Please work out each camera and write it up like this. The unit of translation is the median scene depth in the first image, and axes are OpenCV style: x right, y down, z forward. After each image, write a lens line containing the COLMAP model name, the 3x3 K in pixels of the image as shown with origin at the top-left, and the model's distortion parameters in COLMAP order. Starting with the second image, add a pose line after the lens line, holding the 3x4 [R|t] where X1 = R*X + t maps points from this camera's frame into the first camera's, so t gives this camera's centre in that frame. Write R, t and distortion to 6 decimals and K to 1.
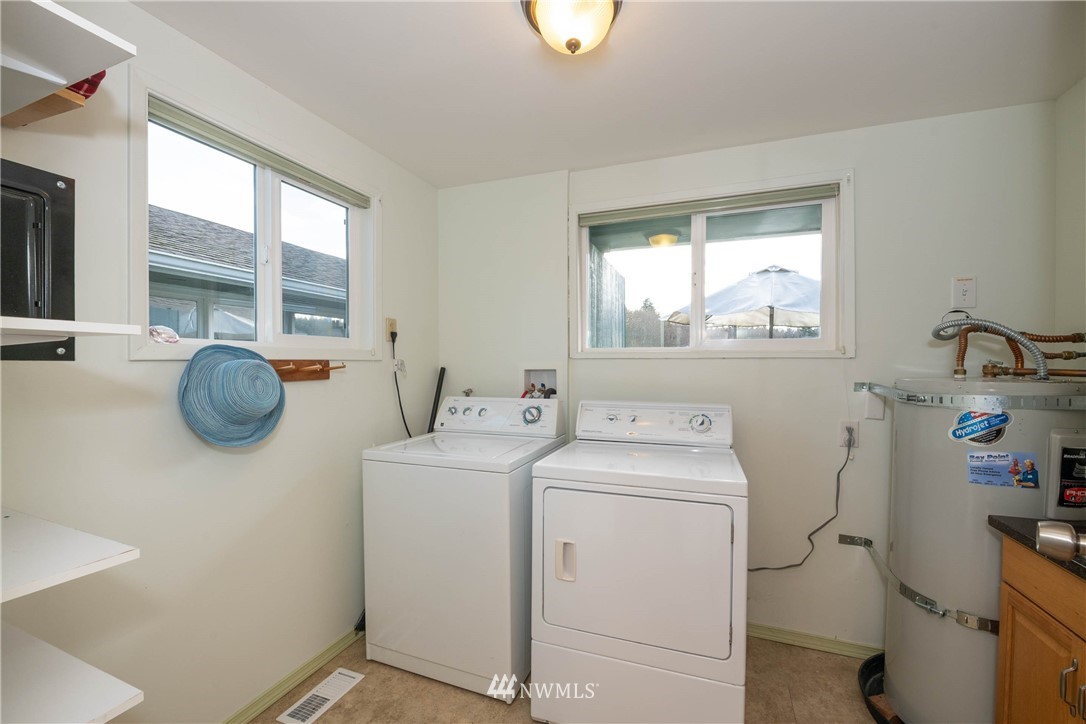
lens RADIAL K [[429.7, 0, 544.7], [0, 429.7, 367.4], [0, 0, 1]] dist [-0.014630, -0.000398]
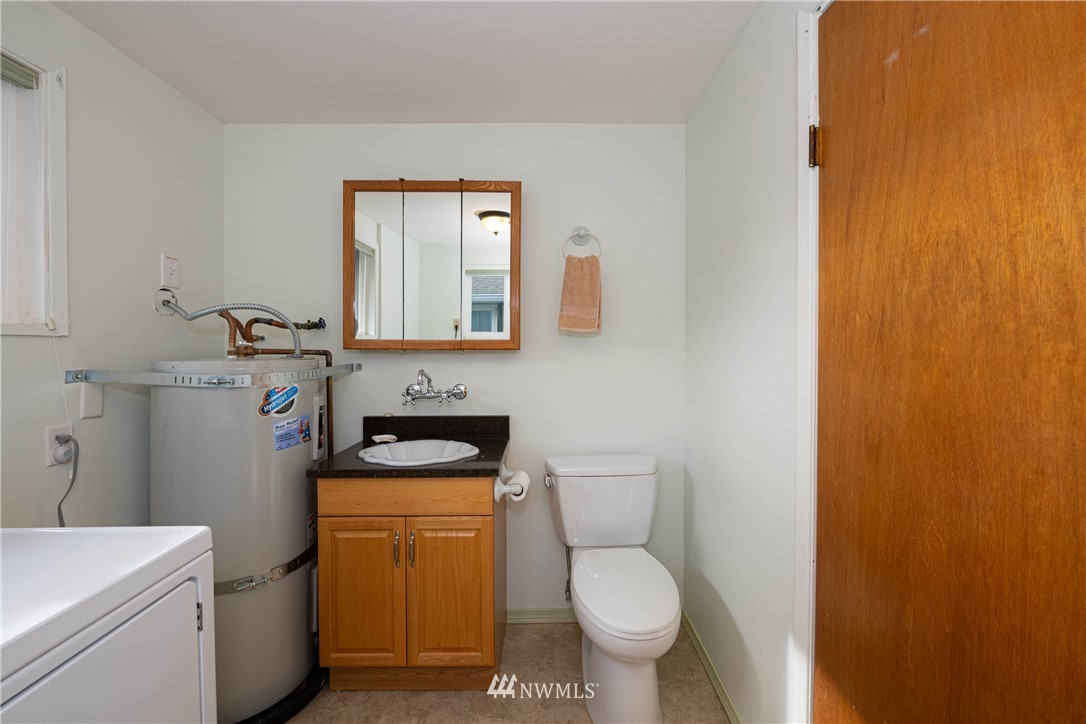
lens RADIAL K [[429.7, 0, 543.6], [0, 429.7, 354.1], [0, 0, 1]] dist [-0.014630, -0.000398]
pose [[-0.374277, -0.019019, 0.927122, -0.313488], [0.004623, 0.999739, 0.022375, -0.007324], [-0.927305, 0.012661, -0.374091, 0.762692]]
